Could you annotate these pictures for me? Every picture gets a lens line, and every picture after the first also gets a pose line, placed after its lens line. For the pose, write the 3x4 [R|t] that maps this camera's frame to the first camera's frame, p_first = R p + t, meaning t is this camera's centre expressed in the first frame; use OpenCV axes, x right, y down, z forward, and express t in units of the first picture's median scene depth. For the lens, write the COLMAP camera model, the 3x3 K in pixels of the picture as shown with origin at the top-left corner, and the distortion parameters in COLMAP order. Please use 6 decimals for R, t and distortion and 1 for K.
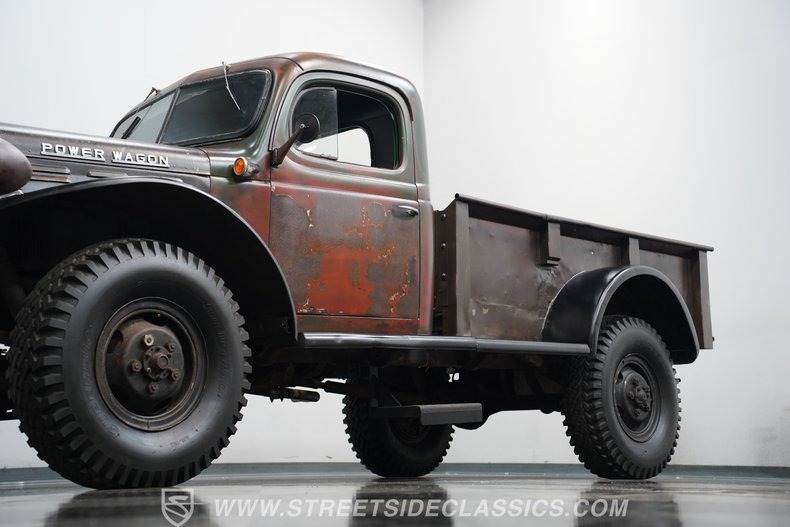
lens RADIAL K [[1195.7, 0, 395.0], [0, 1195.7, 263.5], [0, 0, 1]] dist [0.311691, 0.062864]
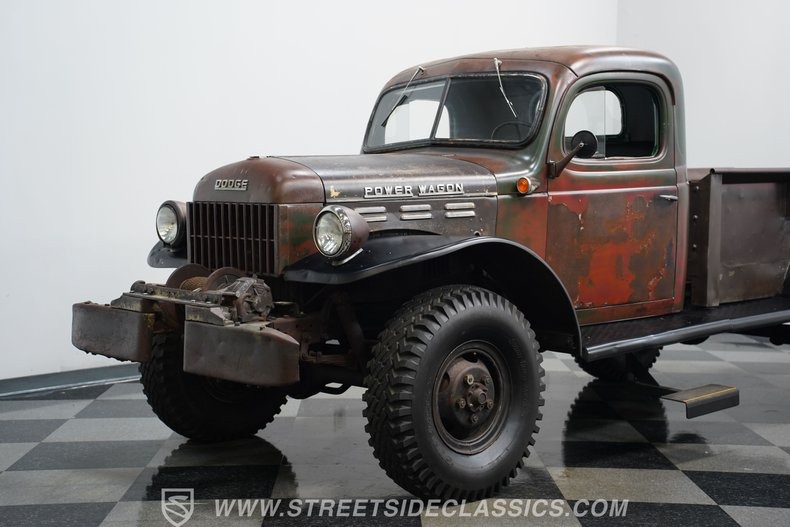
lens RADIAL K [[1297.6, 0, 395.0], [0, 1297.6, 263.5], [0, 0, 1]] dist [0.385250, 0.104854]
pose [[0.996738, 0.017021, -0.078889, -0.141557], [0.001460, 0.973545, 0.228490, -0.264785], [0.080691, -0.227860, 0.970345, -0.158200]]
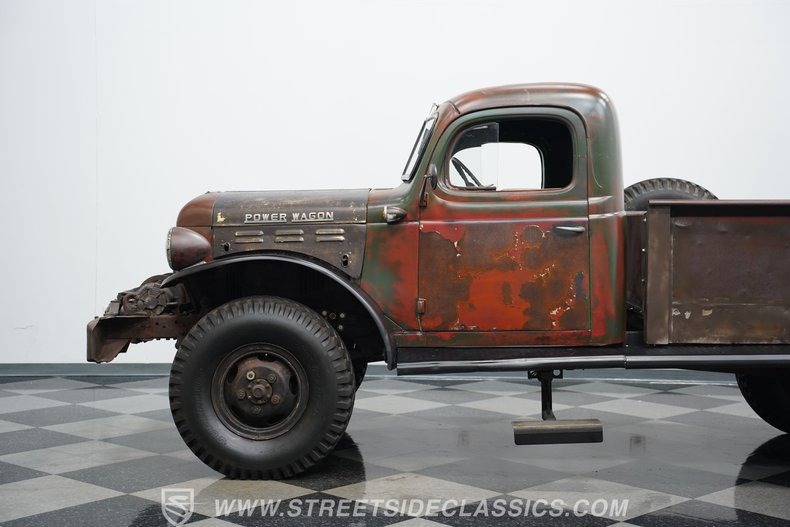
lens RADIAL K [[1195.7, 0, 395.0], [0, 1195.7, 263.5], [0, 0, 1]] dist [0.311691, 0.062864]
pose [[0.656943, 0.043371, -0.752692, 0.743251], [0.108553, 0.982501, 0.151356, -0.201134], [0.746085, -0.181139, 0.640739, 0.211122]]
